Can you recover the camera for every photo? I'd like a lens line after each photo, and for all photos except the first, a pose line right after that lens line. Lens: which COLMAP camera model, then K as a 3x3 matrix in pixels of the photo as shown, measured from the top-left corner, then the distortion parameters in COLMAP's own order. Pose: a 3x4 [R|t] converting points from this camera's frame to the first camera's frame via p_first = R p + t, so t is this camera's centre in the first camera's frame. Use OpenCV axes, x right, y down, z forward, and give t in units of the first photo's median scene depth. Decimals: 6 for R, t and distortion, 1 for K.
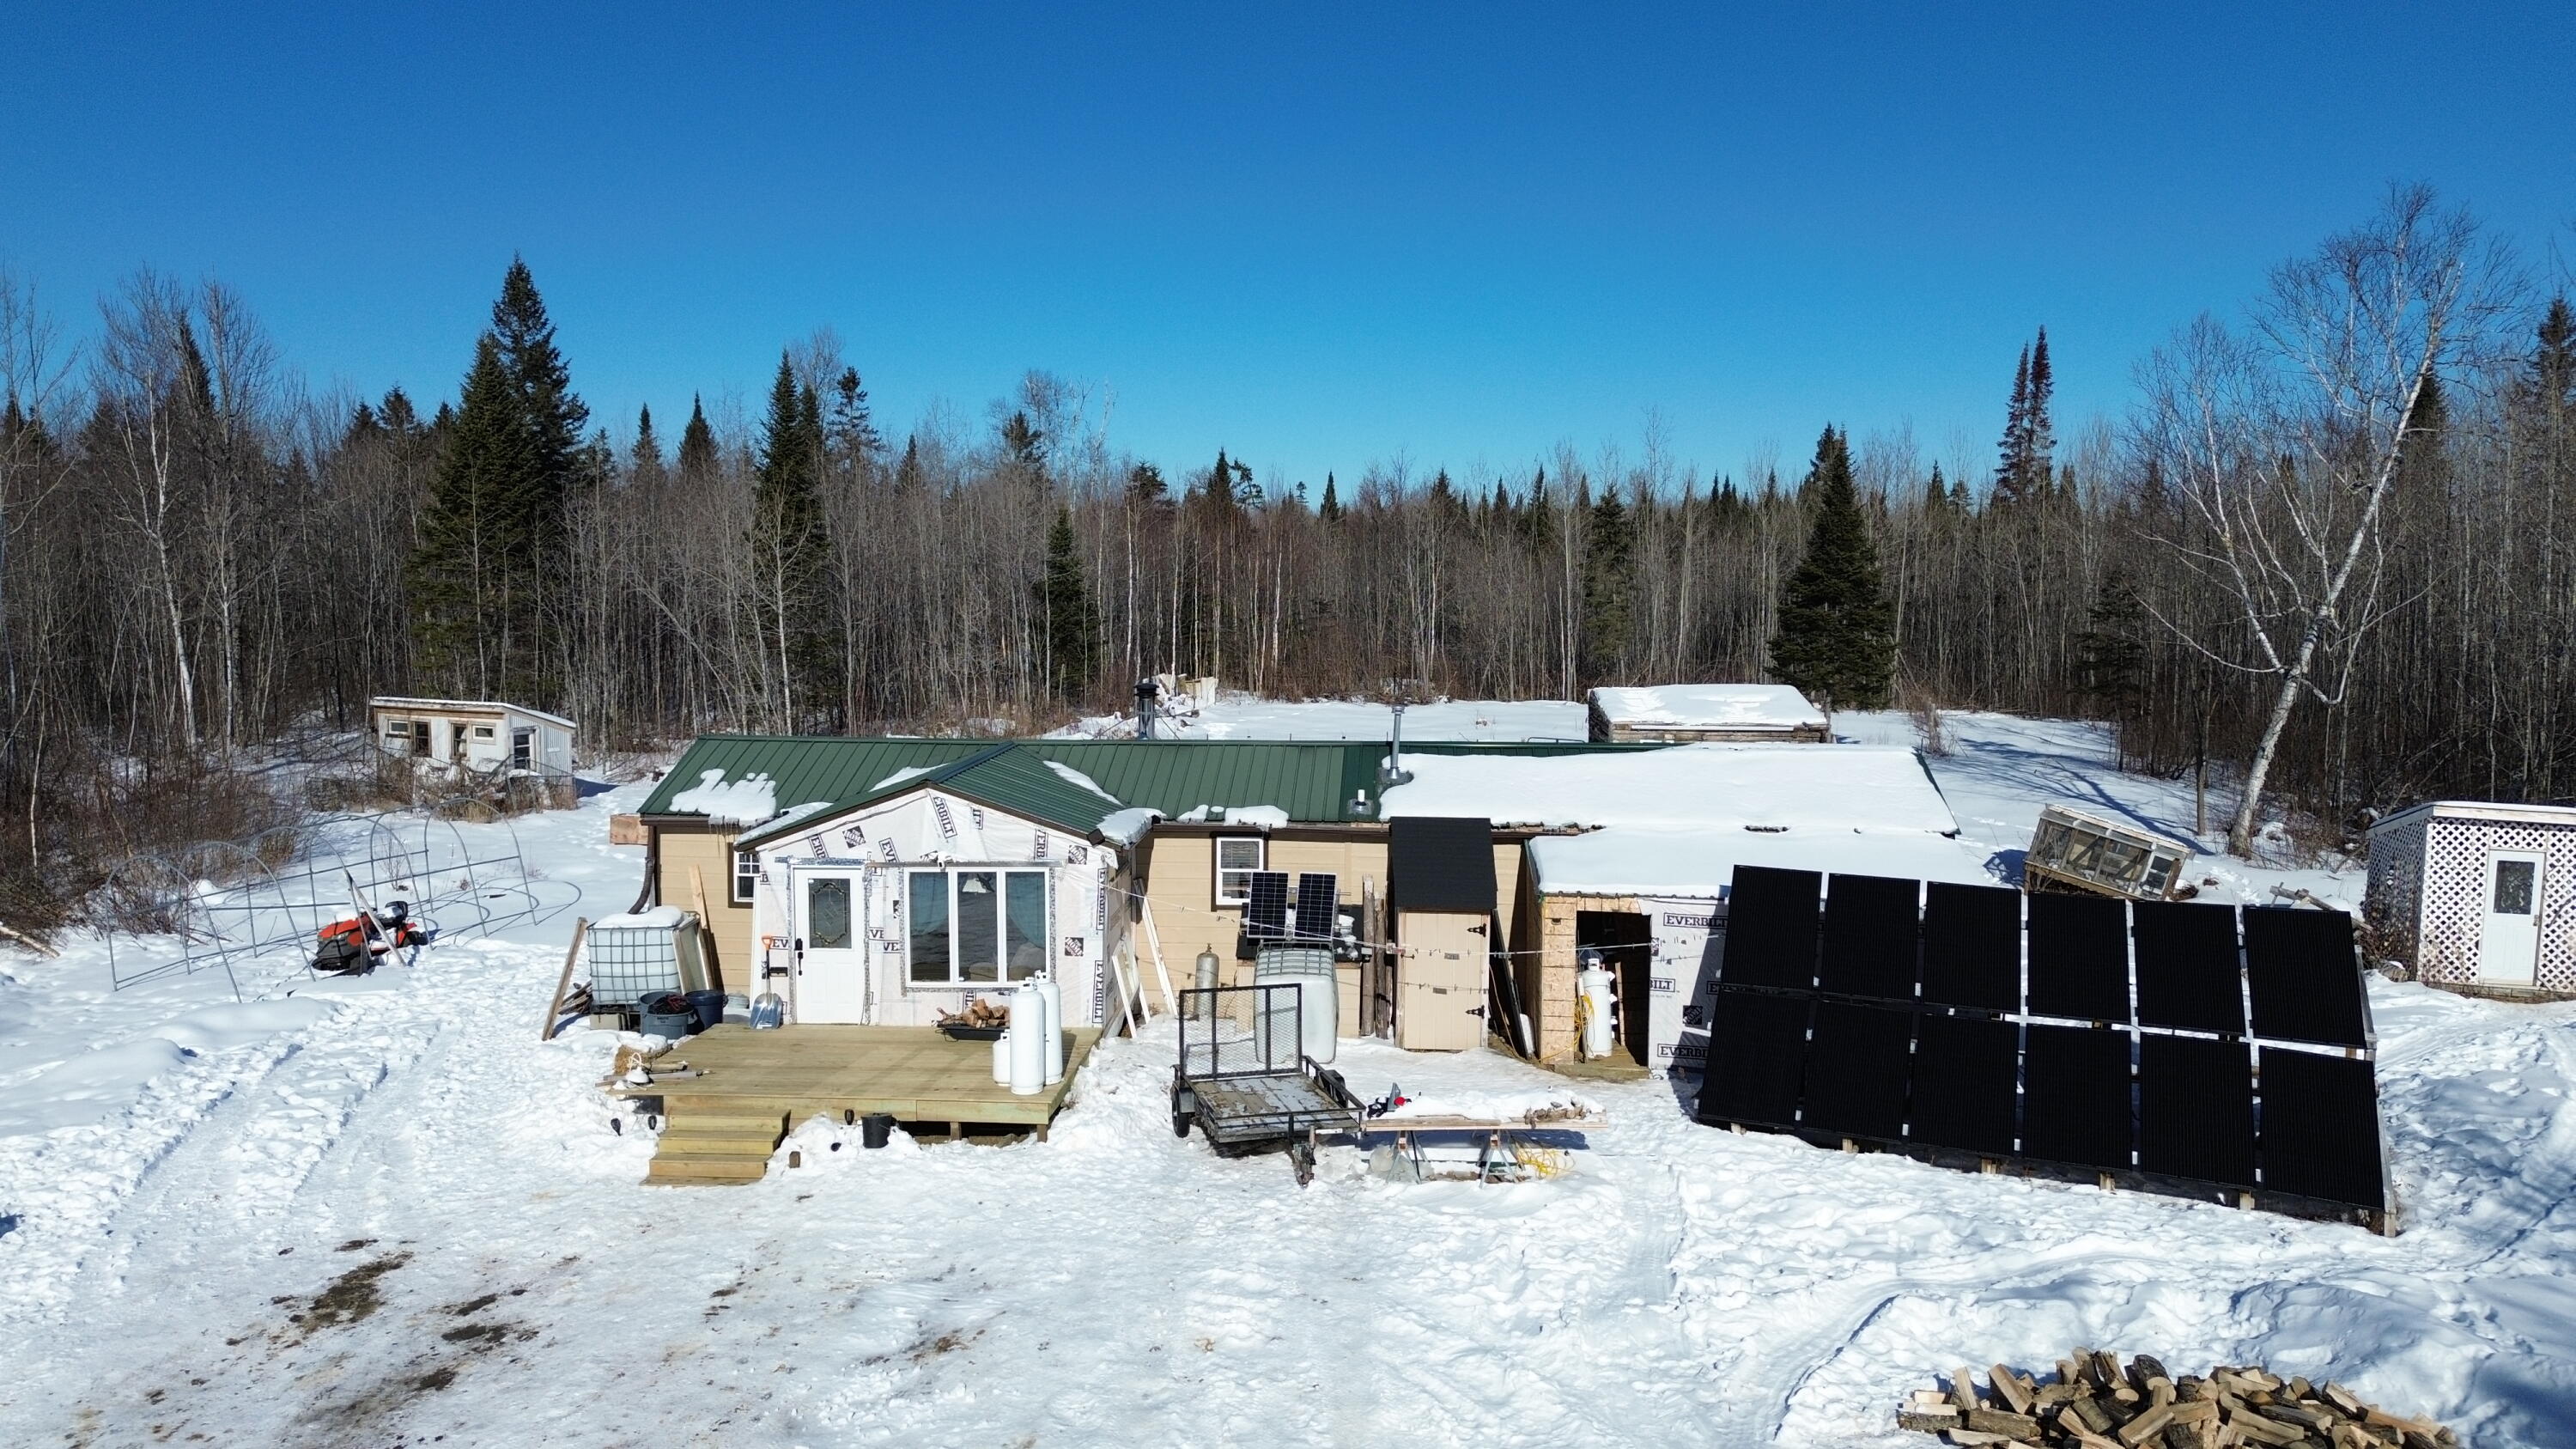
lens RADIAL K [[1814.6, 0, 1294.5], [0, 1814.6, 716.8], [0, 0, 1]] dist [0.071652, -0.061089]
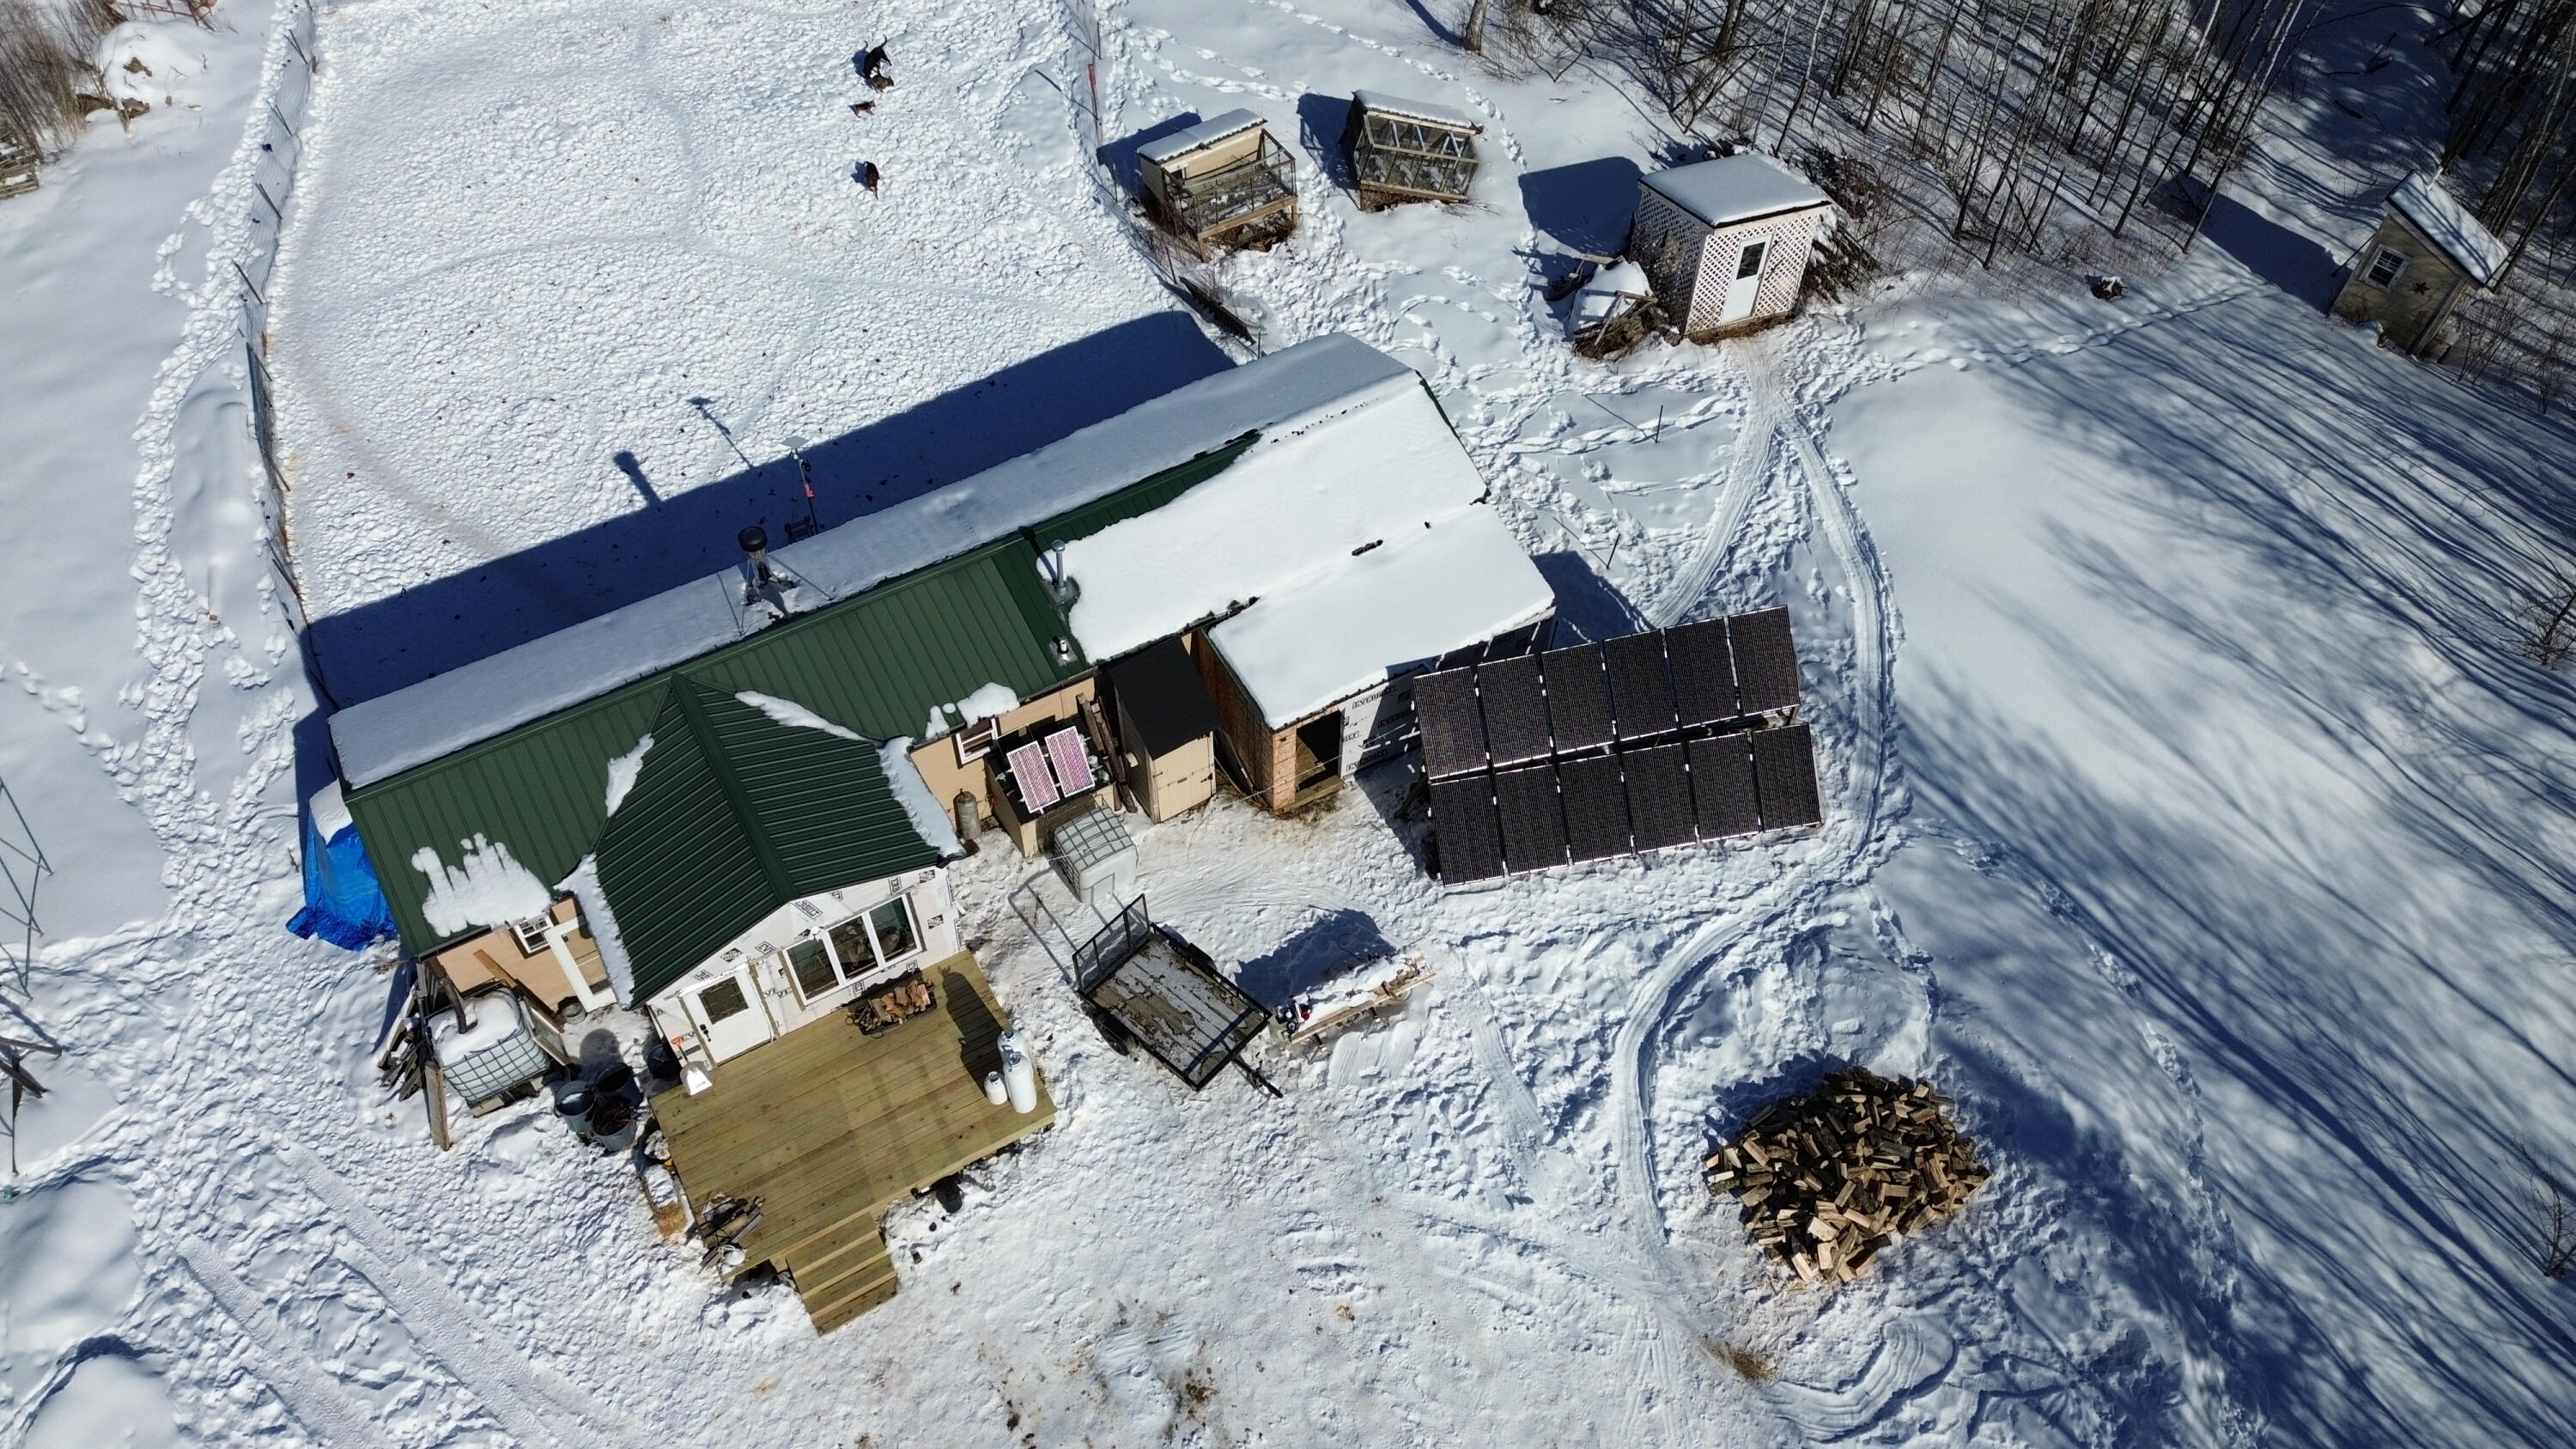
lens RADIAL K [[1881.9, 0, 1289.5], [0, 1881.9, 663.8], [0, 0, 1]] dist [0.058310, -0.042035]
pose [[0.826669, -0.424291, 0.369587, -0.340585], [0.049734, 0.709349, 0.703101, -0.915067], [-0.560486, -0.562851, 0.607498, 0.237515]]
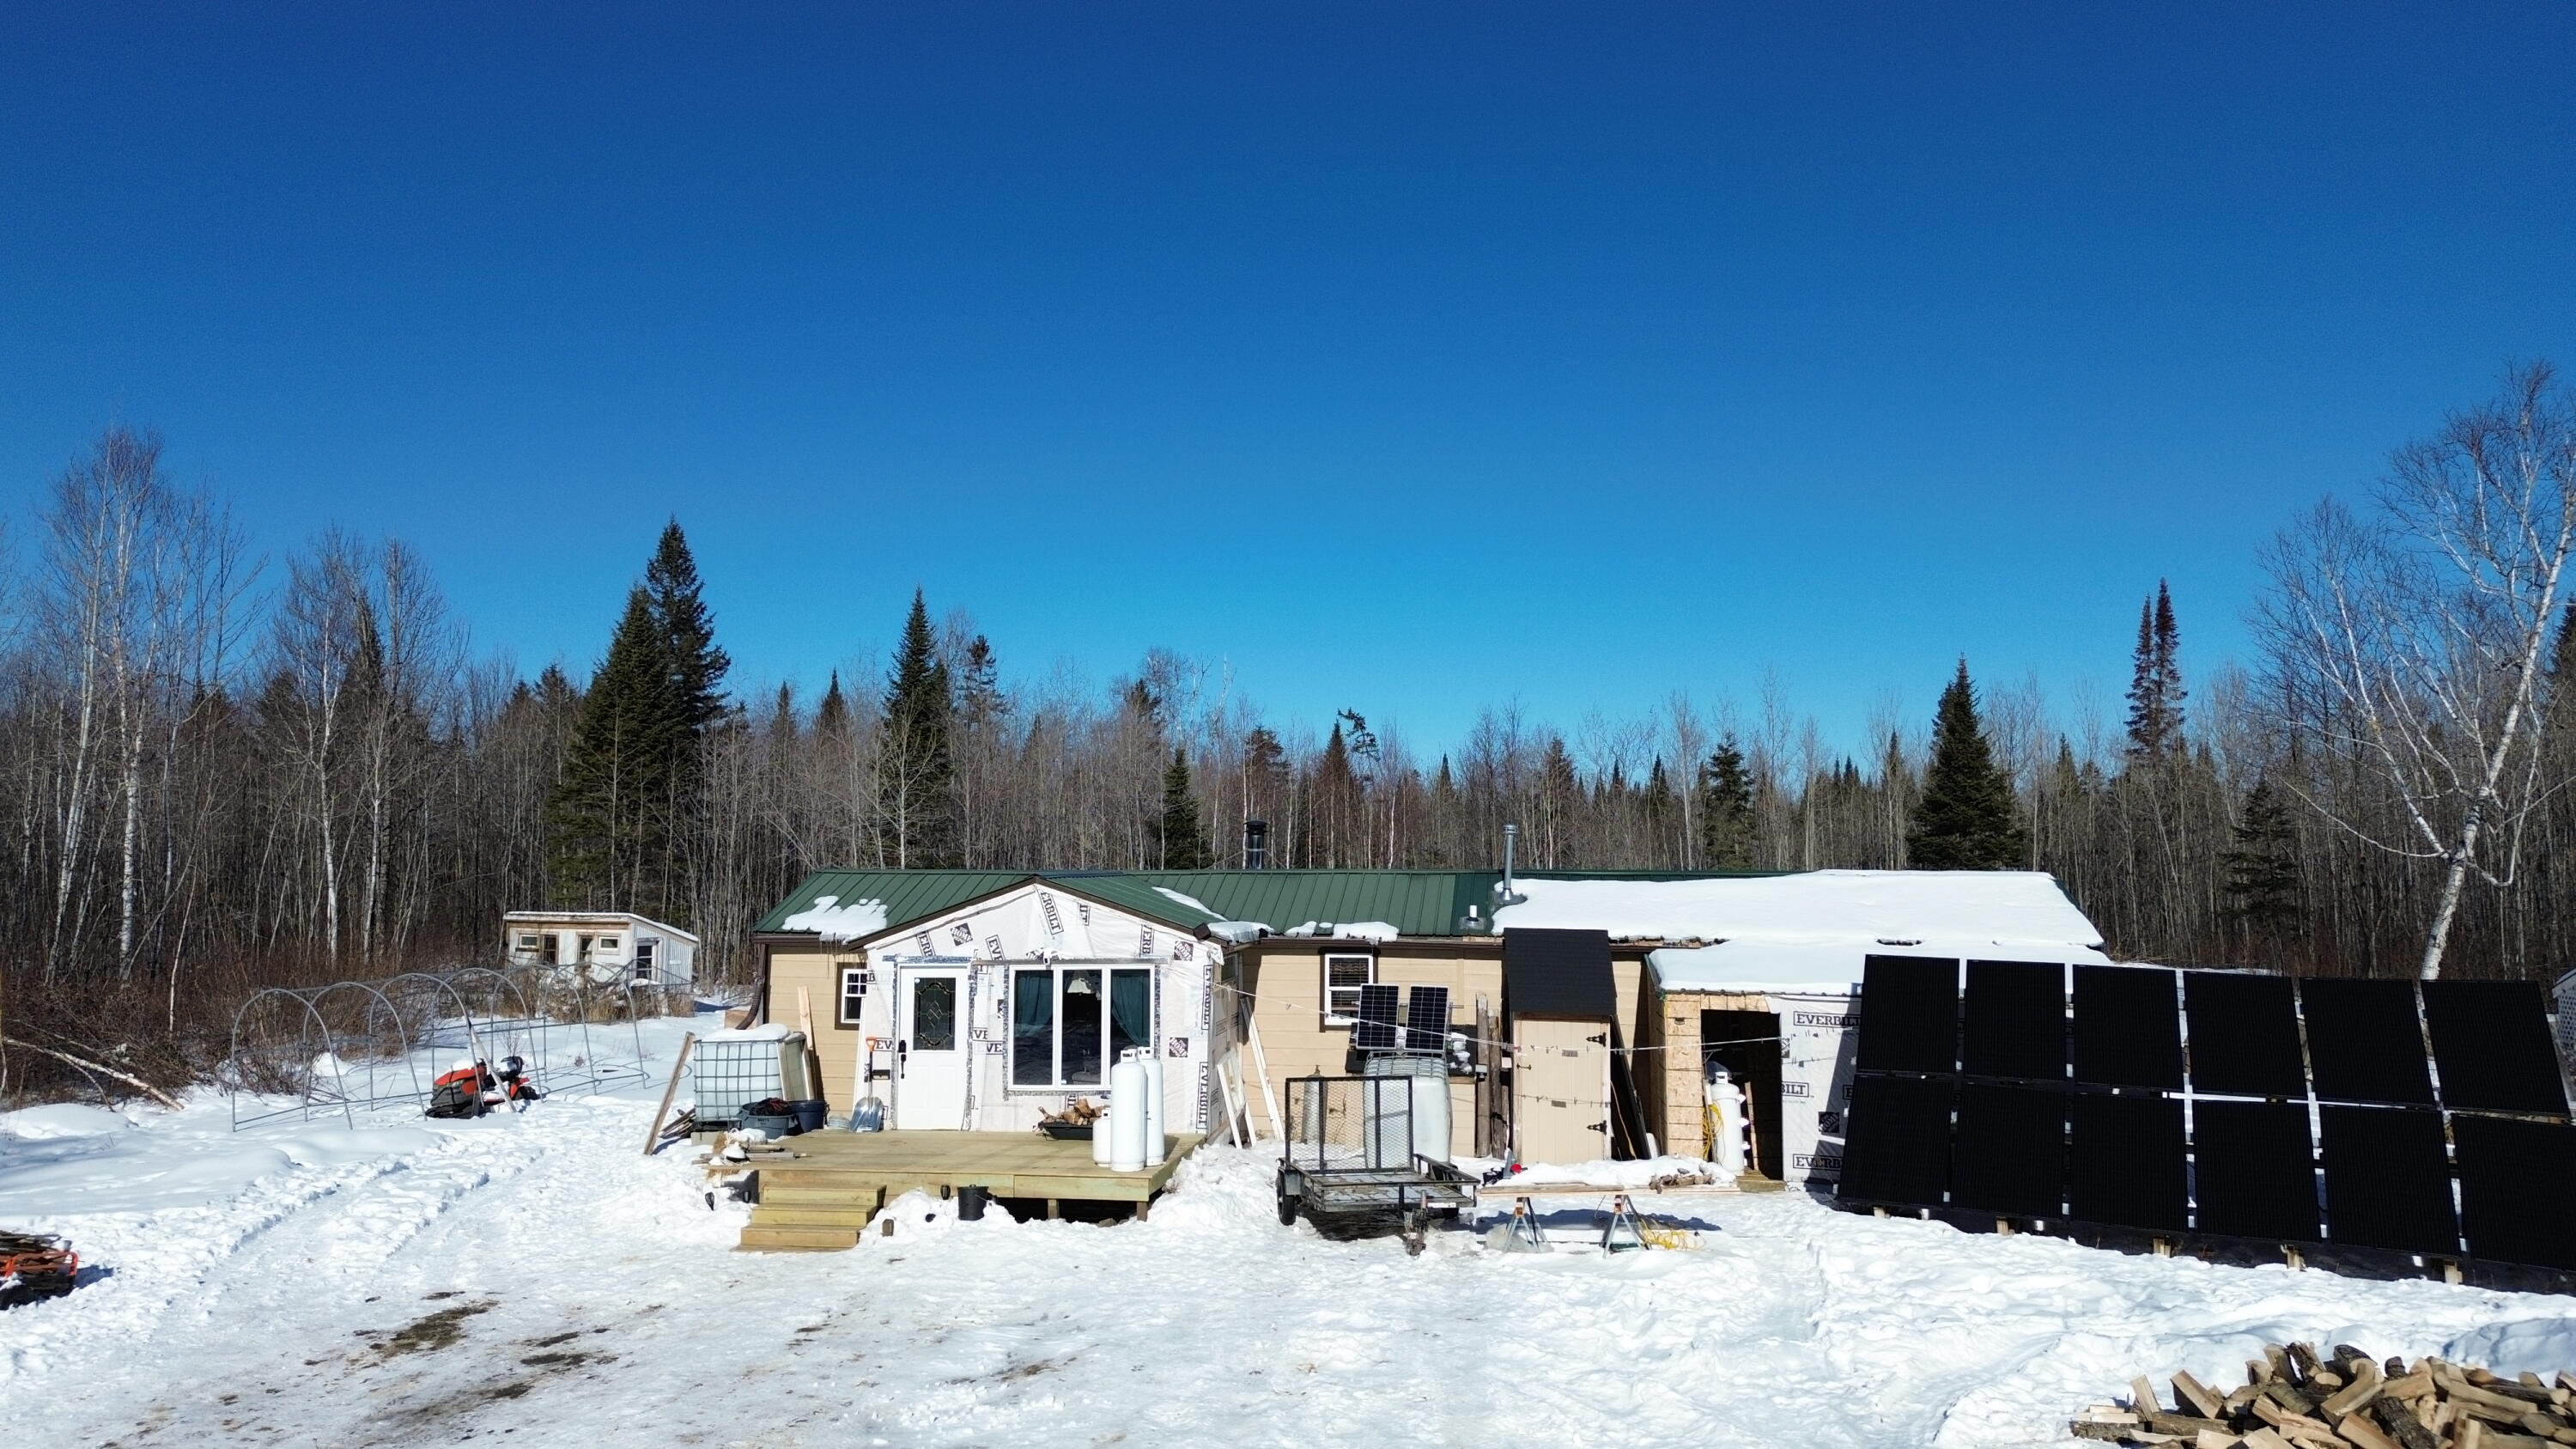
lens RADIAL K [[1814.6, 0, 1294.5], [0, 1814.6, 716.8], [0, 0, 1]] dist [0.071652, -0.061089]
pose [[0.997943, -0.007069, -0.063718, 0.004391], [-0.003725, 0.985829, -0.167709, 0.124691], [0.064001, 0.167602, 0.983775, 0.015777]]
